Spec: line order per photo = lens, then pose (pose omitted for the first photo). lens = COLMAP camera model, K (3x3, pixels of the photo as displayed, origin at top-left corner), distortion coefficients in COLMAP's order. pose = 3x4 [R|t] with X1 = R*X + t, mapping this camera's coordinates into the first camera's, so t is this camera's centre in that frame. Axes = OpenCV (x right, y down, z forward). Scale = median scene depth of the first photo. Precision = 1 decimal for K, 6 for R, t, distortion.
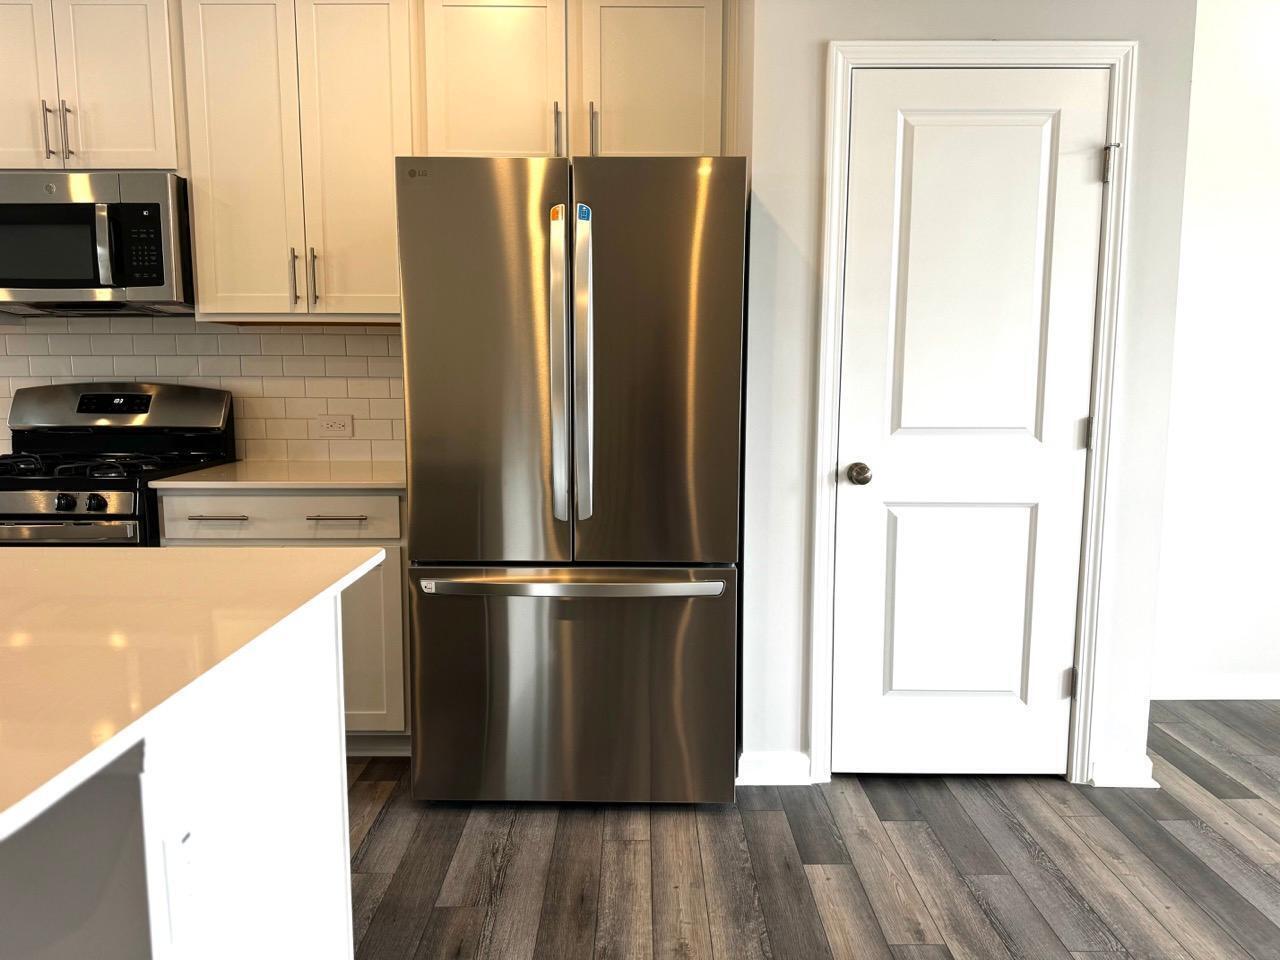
lens RADIAL K [[910.1, 0, 644.6], [0, 910.1, 467.8], [0, 0, 1]] dist [0.044271, -0.041462]
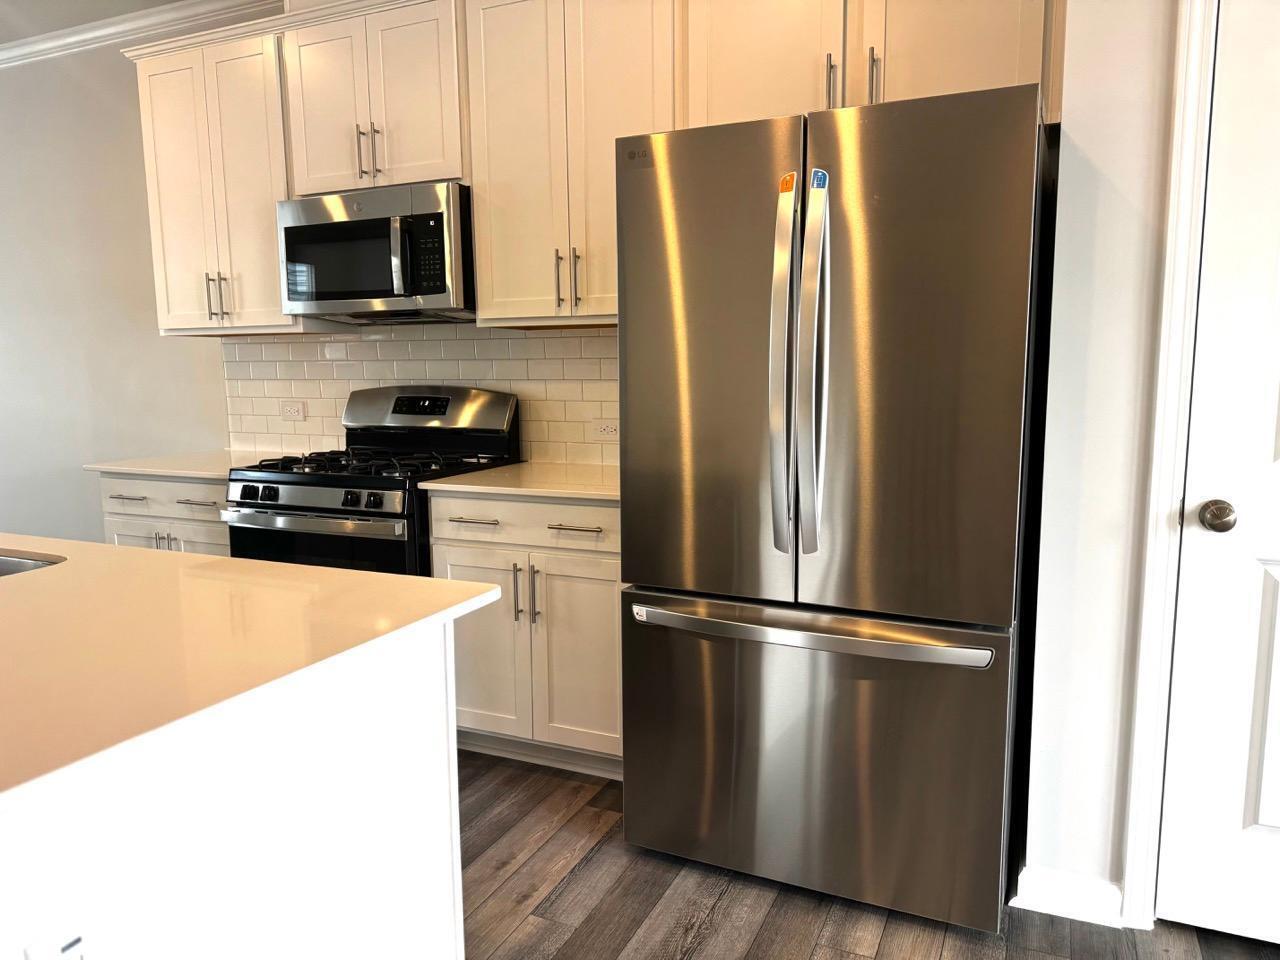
lens RADIAL K [[910.1, 0, 633.9], [0, 910.1, 484.3], [0, 0, 1]] dist [0.044271, -0.041462]
pose [[0.914428, 0.043699, -0.402384, 0.100064], [-0.035376, 0.998979, 0.028096, -0.020574], [0.403200, -0.011457, 0.915040, 0.152590]]
